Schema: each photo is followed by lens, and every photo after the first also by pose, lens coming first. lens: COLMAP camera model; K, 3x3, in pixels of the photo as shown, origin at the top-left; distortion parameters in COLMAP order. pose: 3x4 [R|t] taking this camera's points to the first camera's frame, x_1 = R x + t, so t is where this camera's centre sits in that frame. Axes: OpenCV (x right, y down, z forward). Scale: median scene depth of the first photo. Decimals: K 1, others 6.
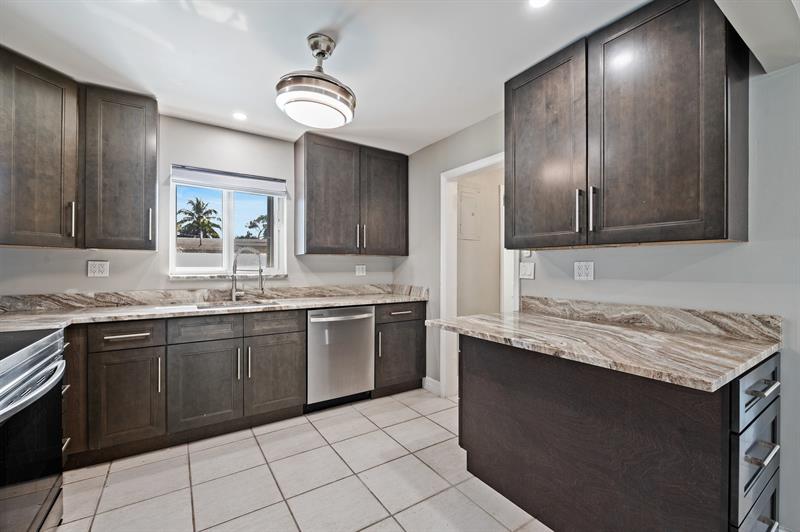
lens RADIAL K [[337.5, 0, 399.7], [0, 337.5, 268.2], [0, 0, 1]] dist [-0.000213, -0.000783]
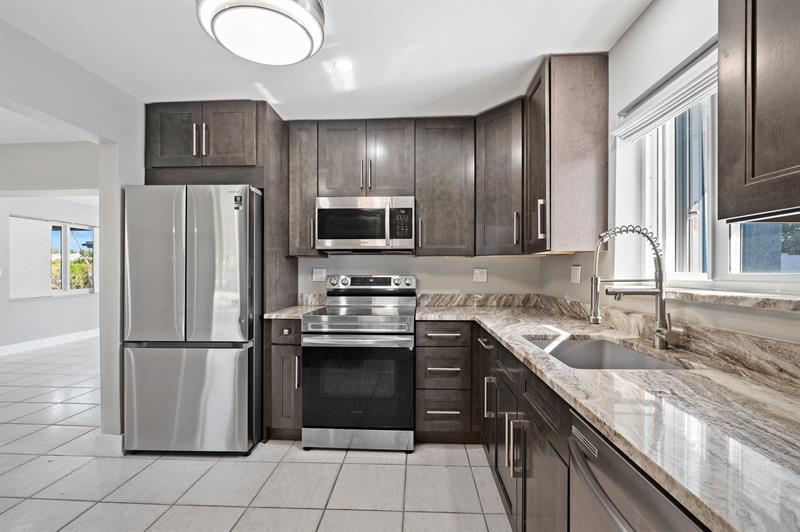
lens RADIAL K [[337.5, 0, 401.7], [0, 337.5, 269.6], [0, 0, 1]] dist [-0.000213, -0.000783]
pose [[-0.598133, -0.005219, -0.801380, 0.094708], [-0.005716, 0.999981, -0.002246, -0.005952], [0.801377, 0.003238, -0.598151, 1.072298]]
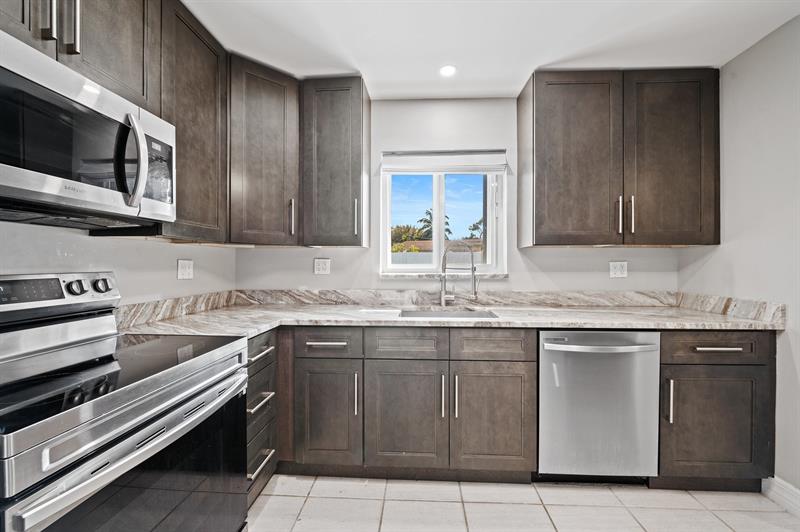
lens RADIAL K [[322.7, 0, 403.2], [0, 322.7, 265.9], [0, 0, 1]] dist [-0.014701, -0.000332]
pose [[0.808145, 0.001925, -0.588980, -0.116818], [-0.000808, 0.999997, 0.002160, -0.001702], [0.588983, -0.001270, 0.808144, 0.333227]]
